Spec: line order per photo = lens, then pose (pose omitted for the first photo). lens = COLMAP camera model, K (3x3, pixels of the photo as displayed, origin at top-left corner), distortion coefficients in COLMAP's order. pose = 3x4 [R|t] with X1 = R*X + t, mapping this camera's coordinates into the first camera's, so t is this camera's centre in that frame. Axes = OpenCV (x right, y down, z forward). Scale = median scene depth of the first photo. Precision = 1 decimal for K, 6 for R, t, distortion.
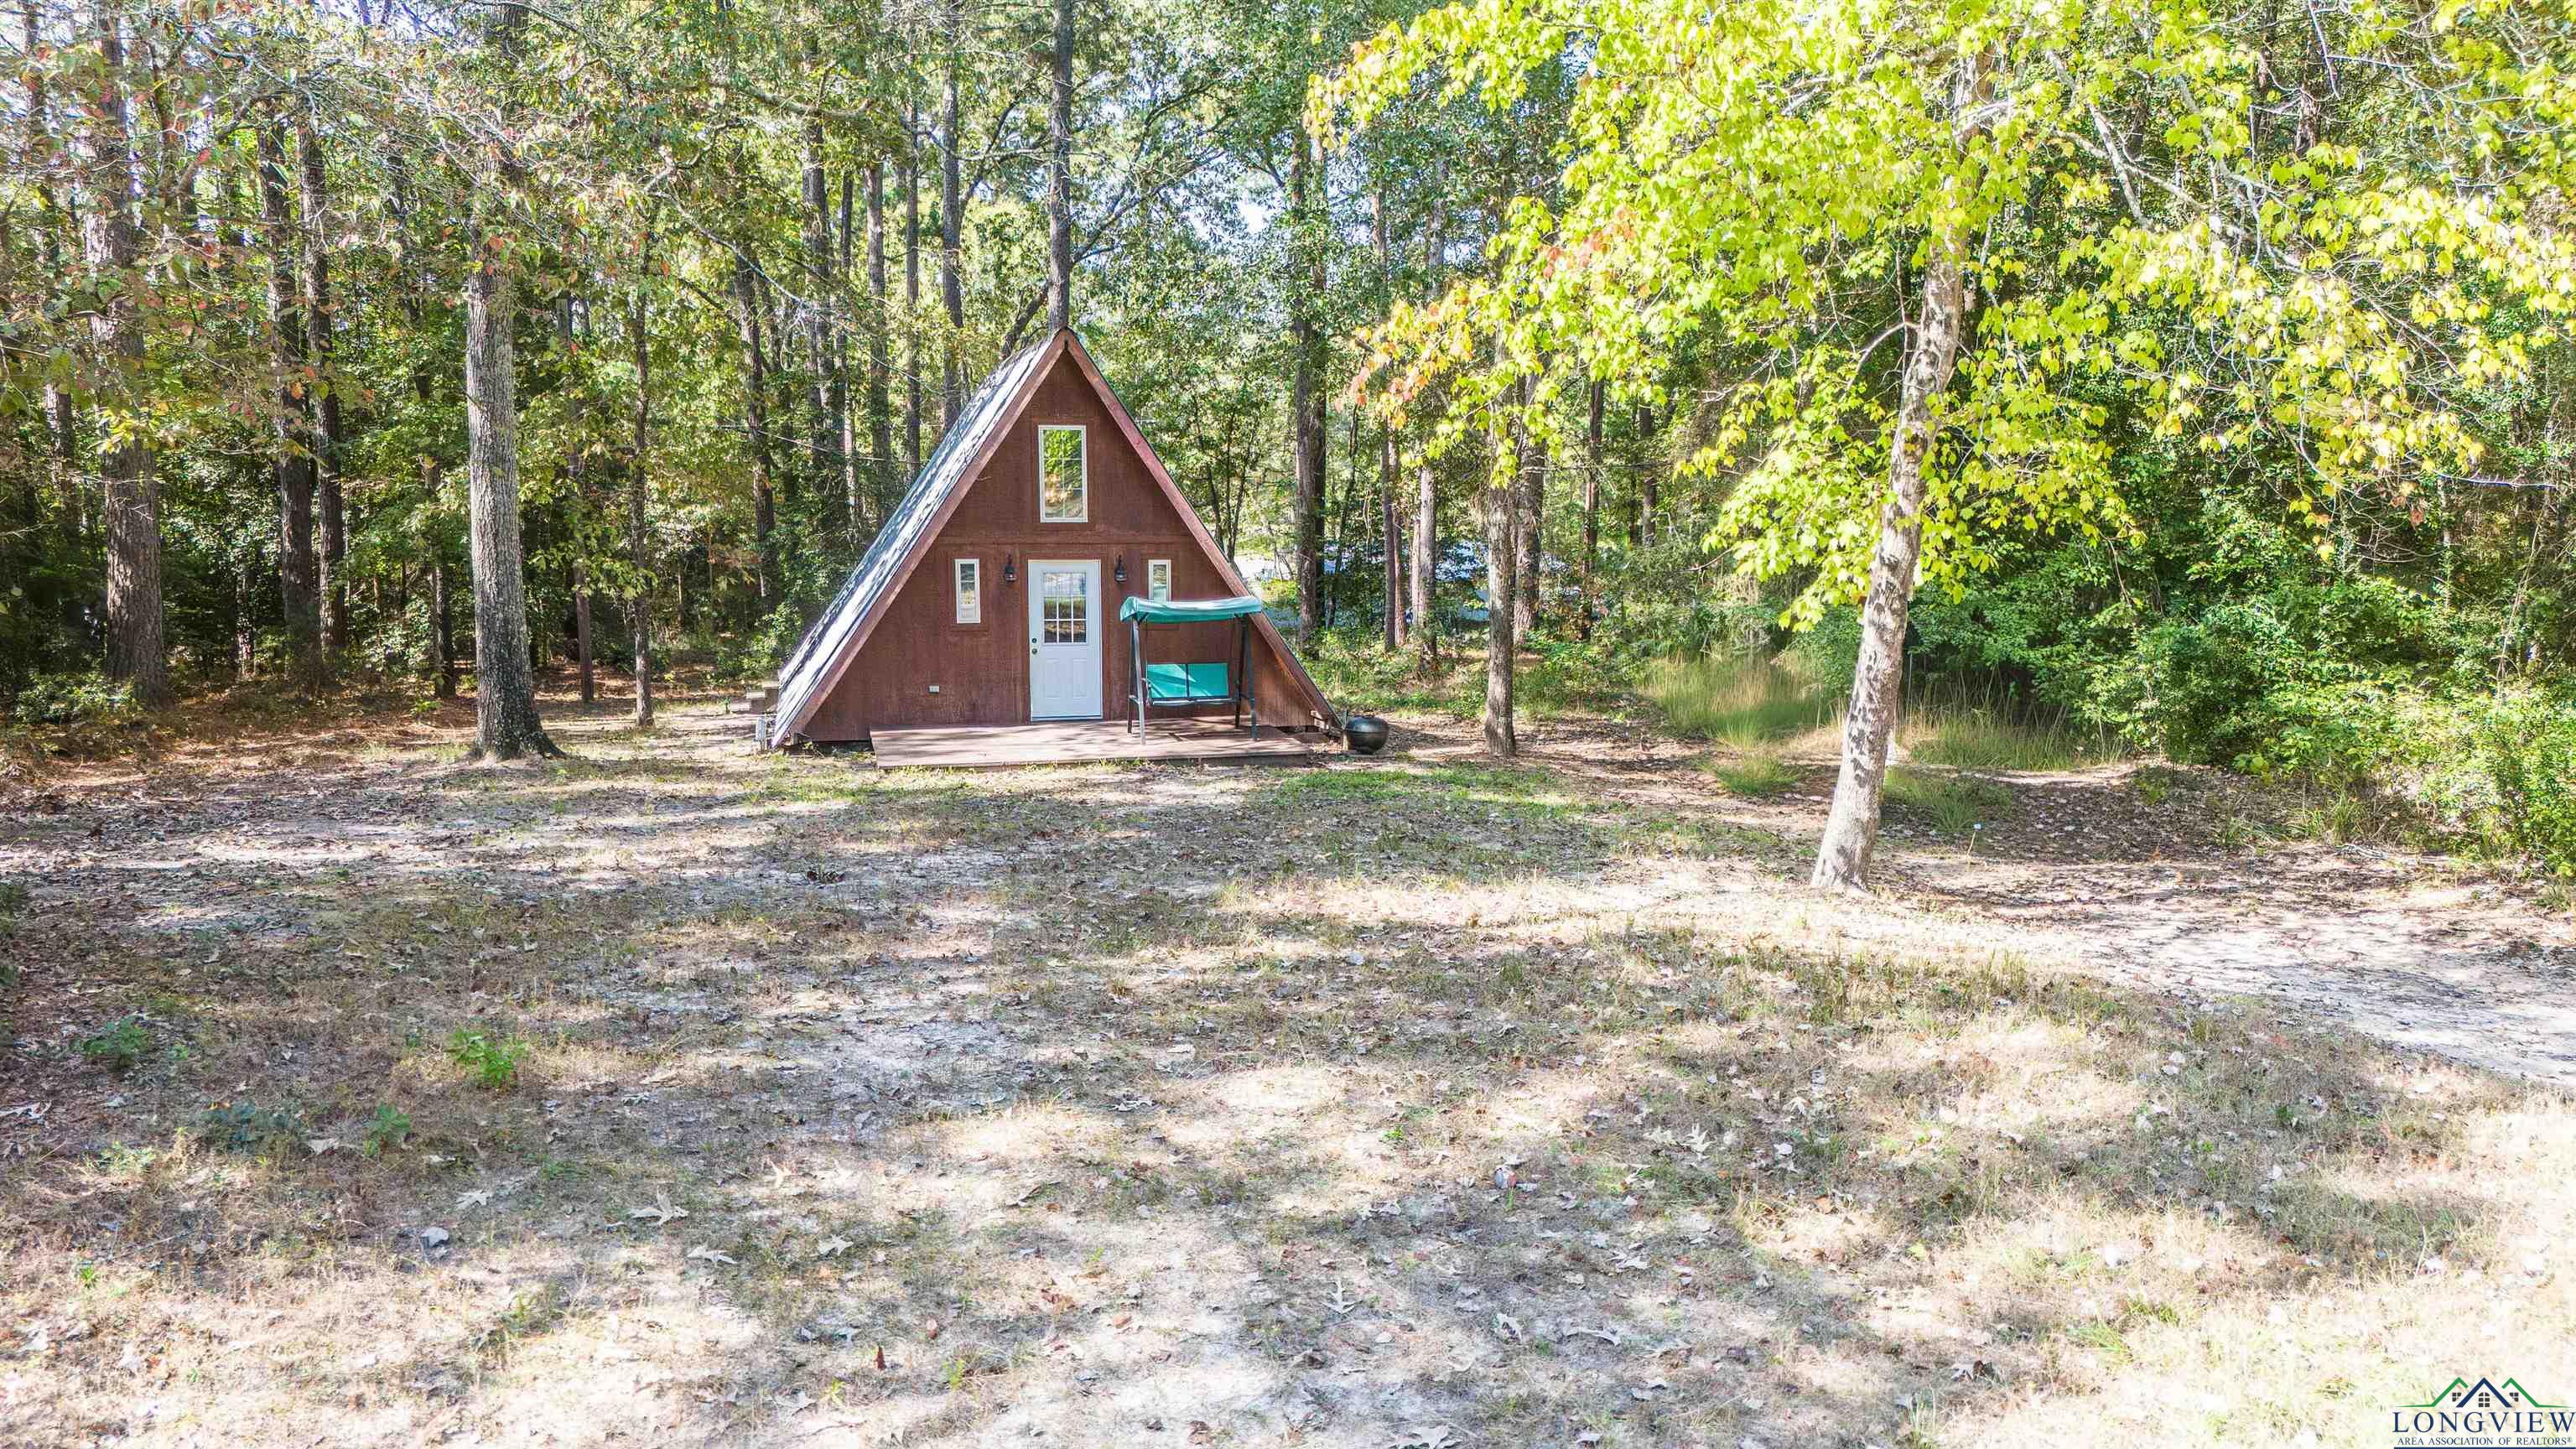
lens RADIAL K [[1877.4, 0, 1294.3], [0, 1877.4, 699.5], [0, 0, 1]] dist [0.036497, 0.004720]
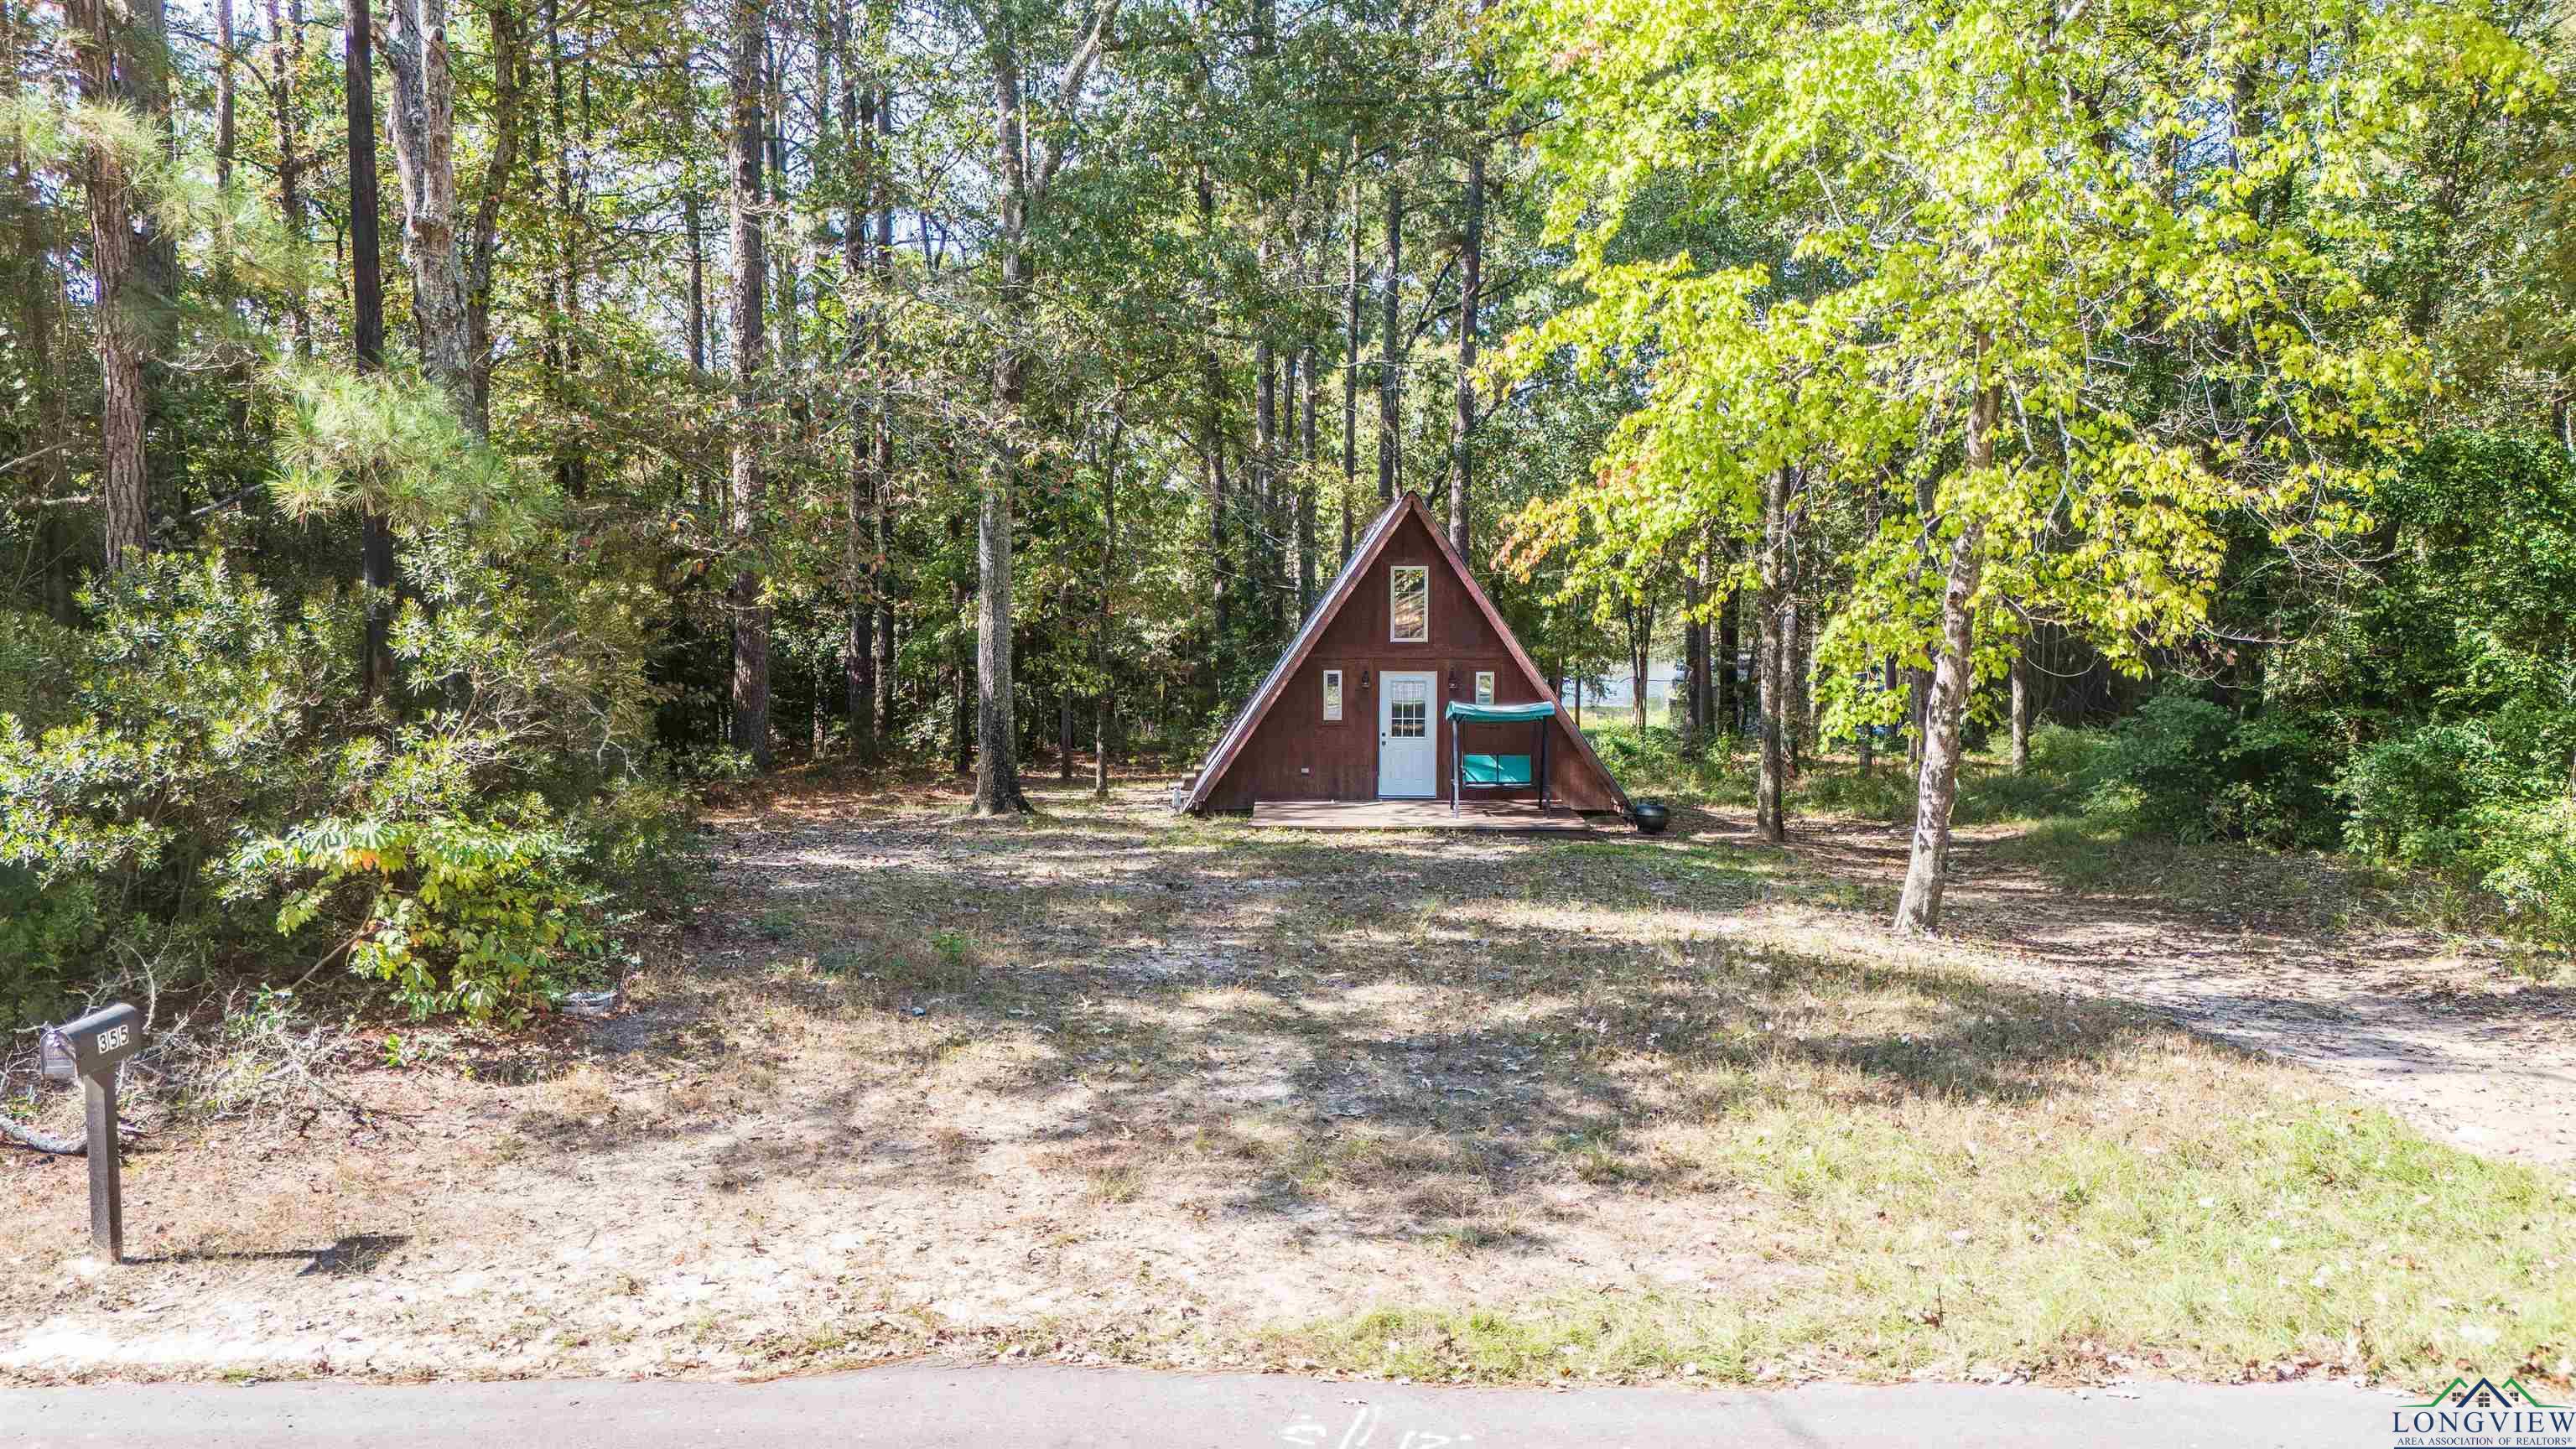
lens RADIAL K [[1866.1, 0, 1286.7], [0, 1866.1, 705.3], [0, 0, 1]] dist [0.124822, -0.128508]
pose [[0.966911, 0.017120, -0.254540, 0.119196], [-0.030417, 0.998365, -0.048394, 0.011872], [0.253295, 0.054535, 0.965851, -0.235998]]
